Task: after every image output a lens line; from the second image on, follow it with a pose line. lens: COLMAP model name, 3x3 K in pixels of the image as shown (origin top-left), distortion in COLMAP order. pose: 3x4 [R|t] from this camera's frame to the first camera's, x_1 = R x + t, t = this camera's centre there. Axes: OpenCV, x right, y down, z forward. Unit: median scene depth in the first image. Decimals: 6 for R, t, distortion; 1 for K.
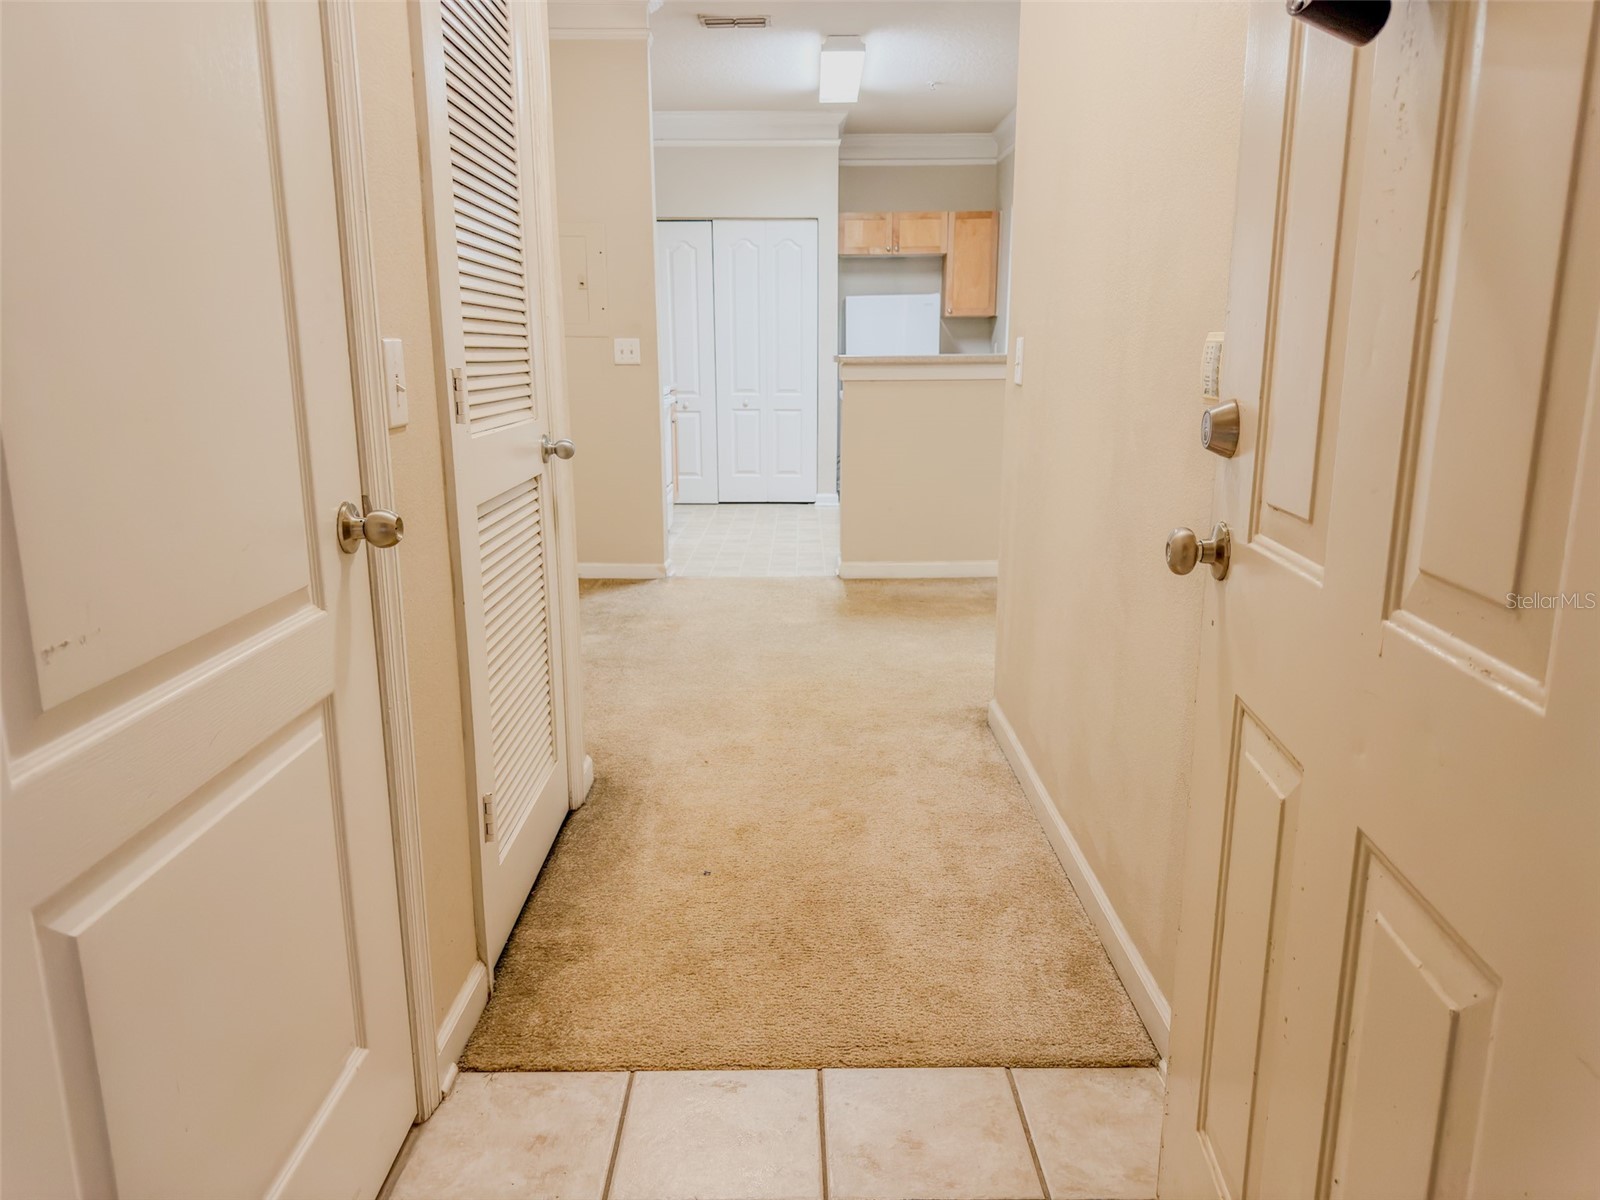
lens RADIAL K [[1129.6, 0, 799.8], [0, 1129.6, 608.1], [0, 0, 1]] dist [0.051330, -0.056753]
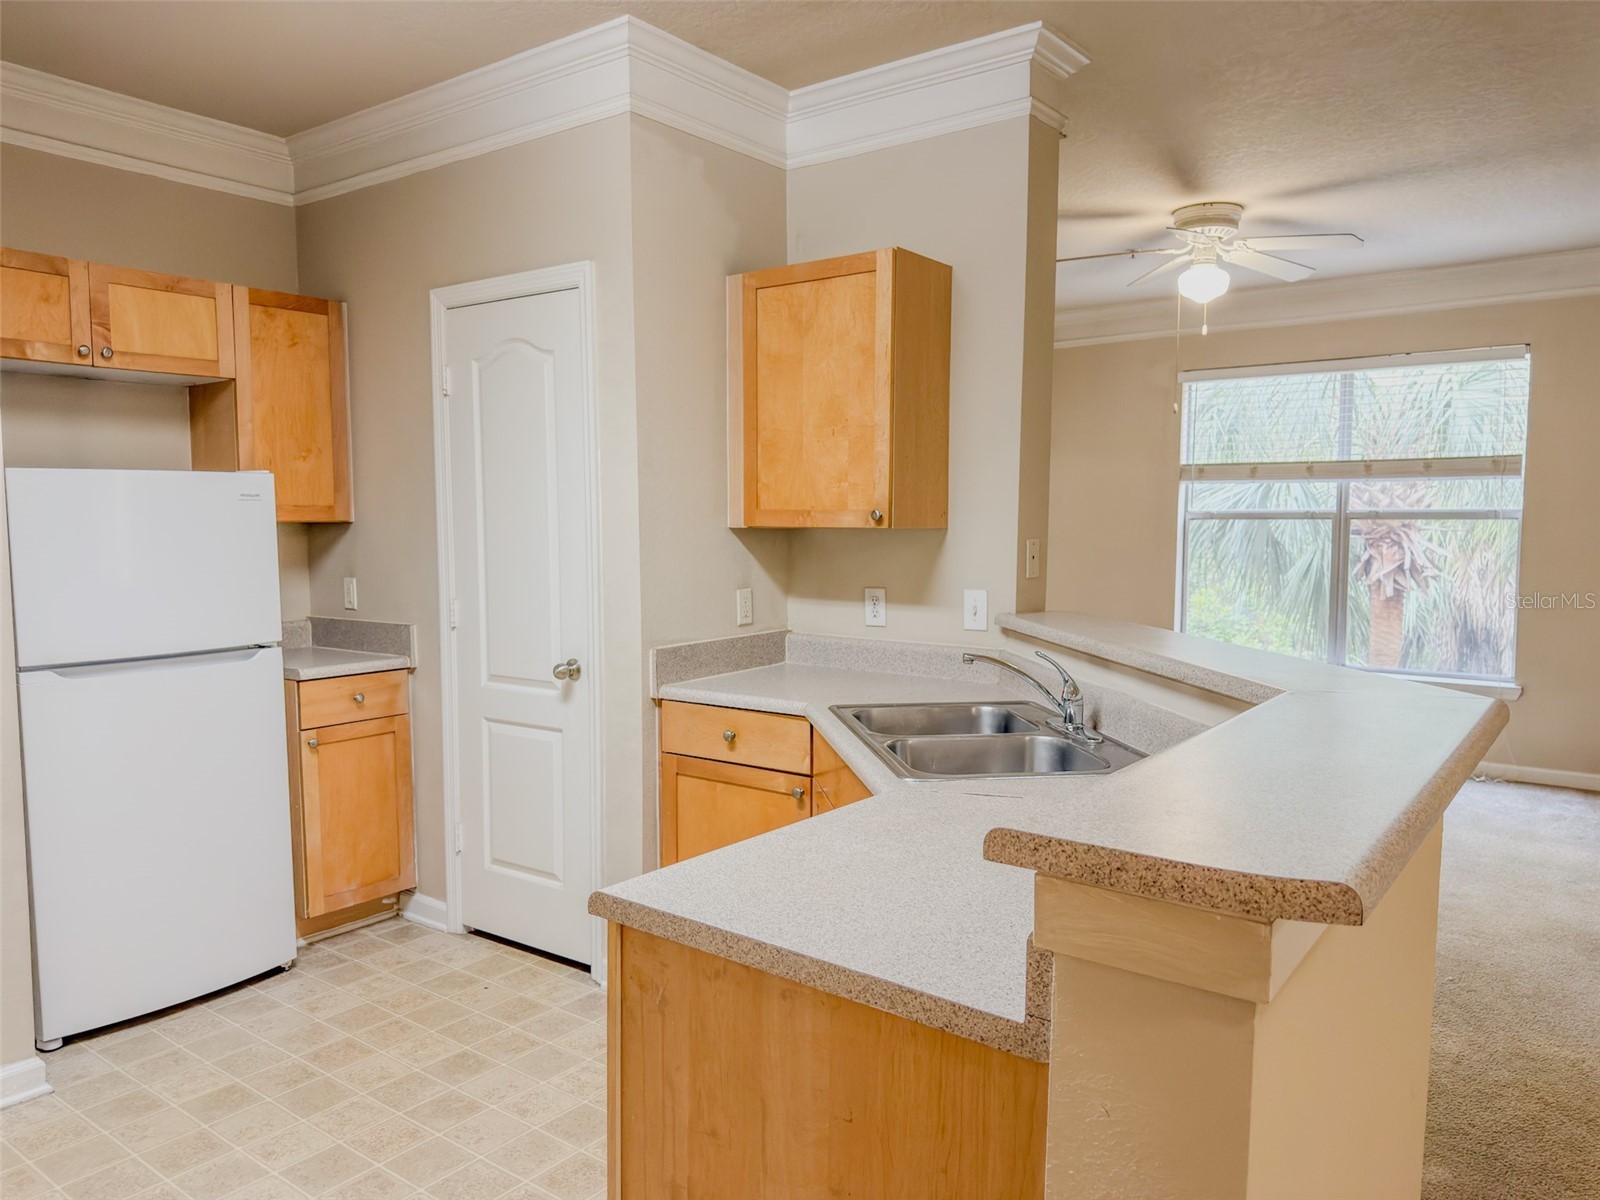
lens RADIAL K [[1129.6, 0, 799.8], [0, 1129.6, 608.1], [0, 0, 1]] dist [0.051330, -0.056753]
pose [[0.609723, -0.060427, 0.790308, -0.085683], [0.171709, 0.983481, -0.057277, -0.166483], [-0.773792, 0.170626, 0.610027, 0.589360]]
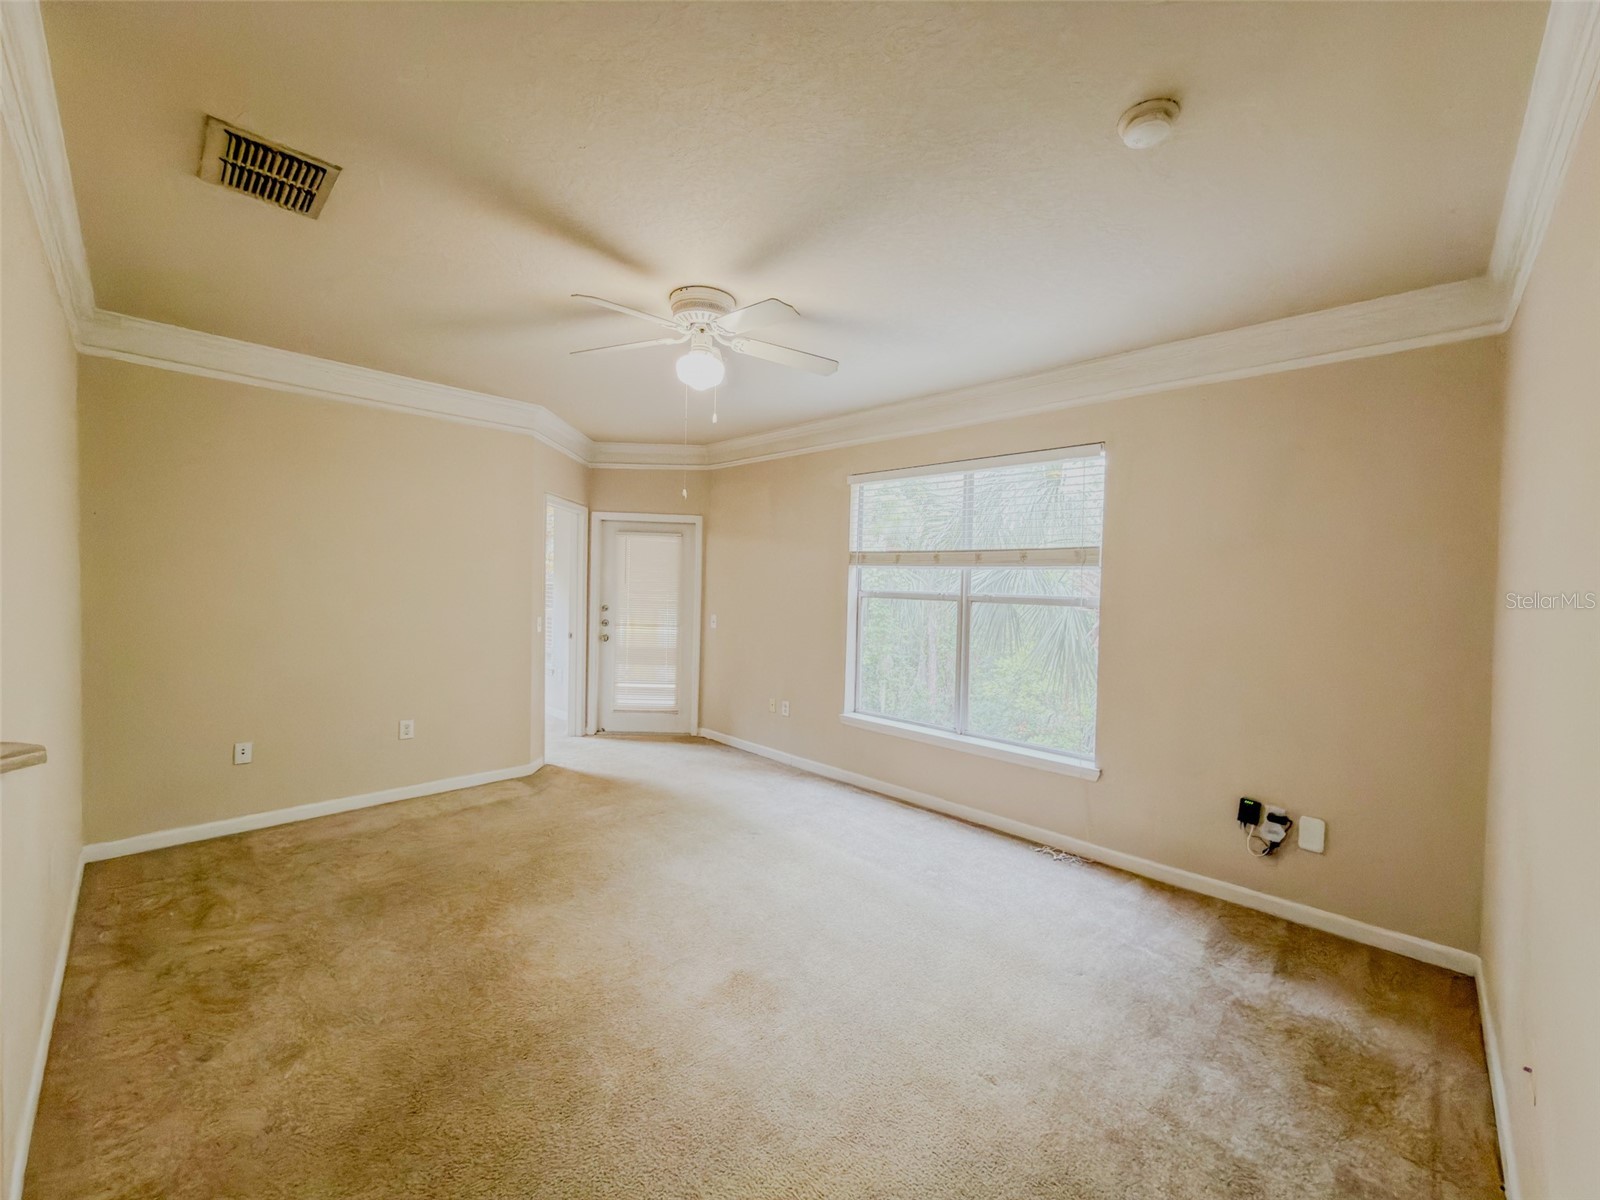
lens RADIAL K [[644.3, 0, 799.8], [0, 644.3, 598.5], [0, 0, 1]] dist [0.007449, -0.000205]
pose [[0.704342, -0.000543, 0.709860, 0.307786], [0.131105, 0.982896, -0.129334, -0.161752], [-0.697649, 0.184161, 0.692366, 0.512041]]
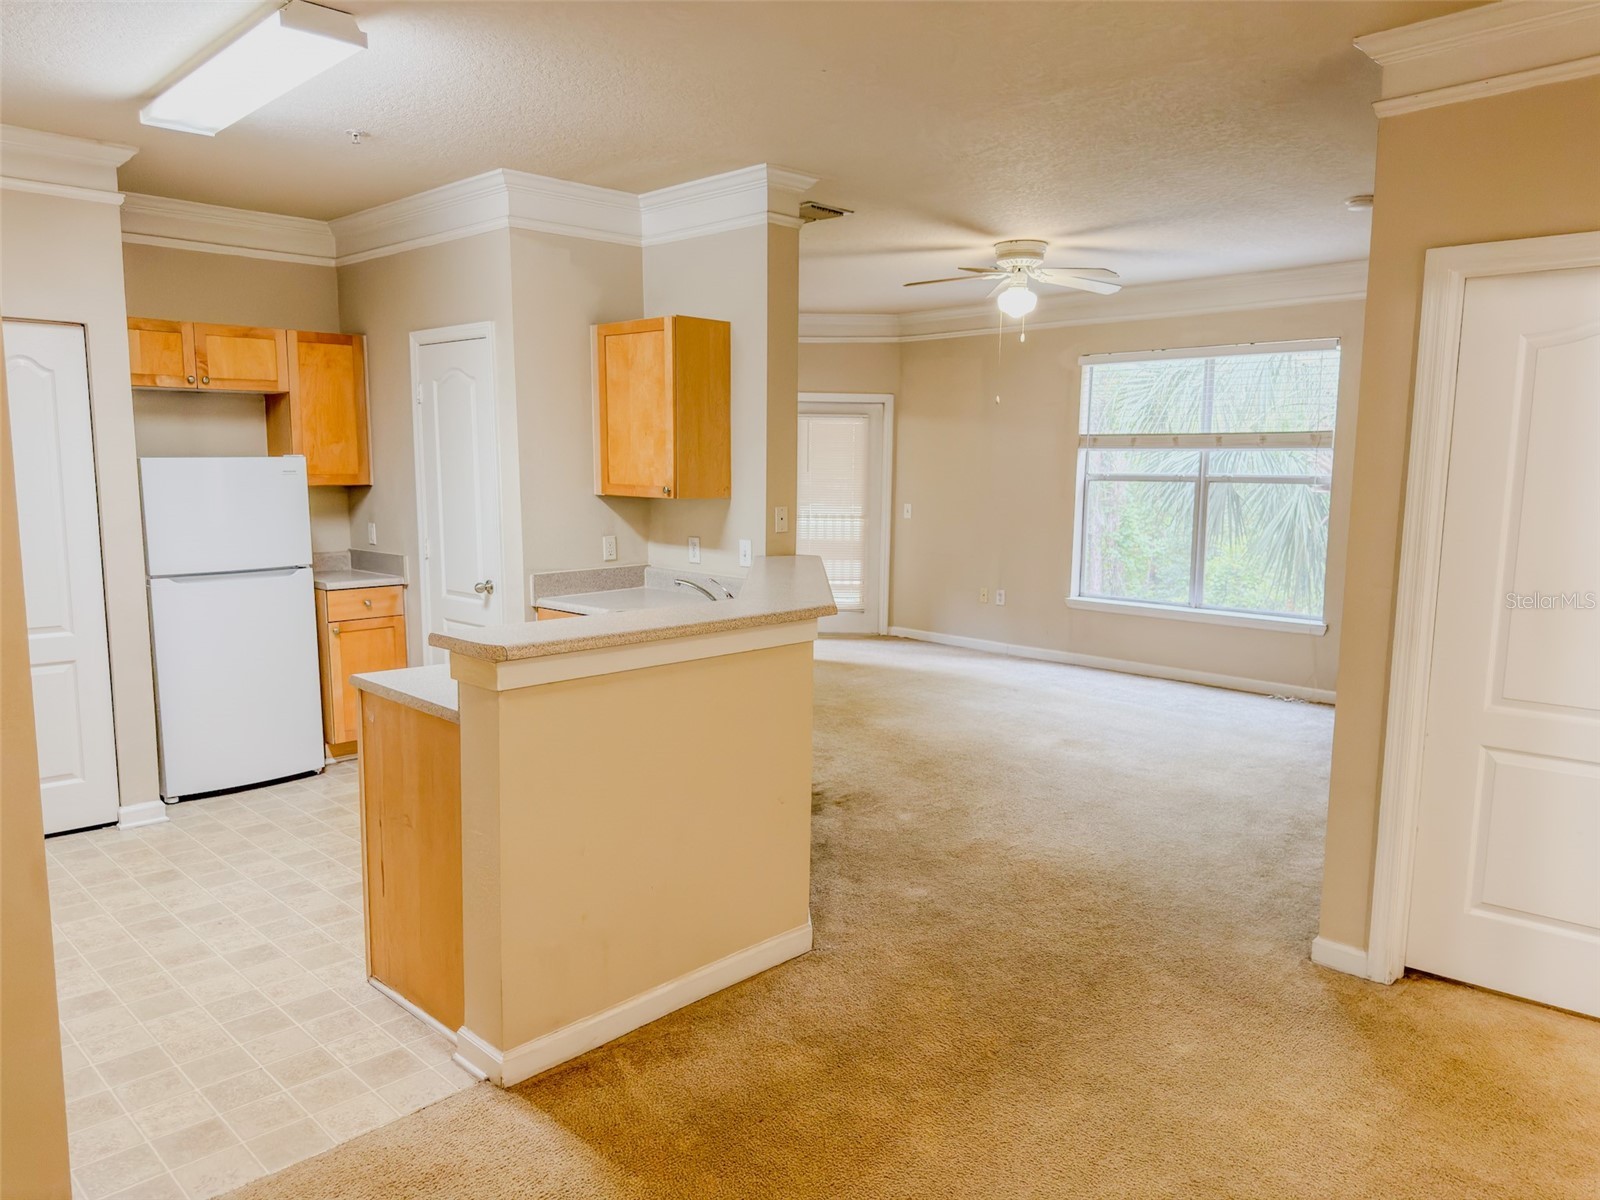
lens RADIAL K [[1122.4, 0, 798.3], [0, 1122.4, 608.7], [0, 0, 1]] dist [0.123823, -0.209488]
pose [[0.713638, -0.086269, 0.695182, -0.128472], [0.145396, 0.989018, -0.026524, -0.129351], [-0.685260, 0.120005, 0.718344, 0.343940]]
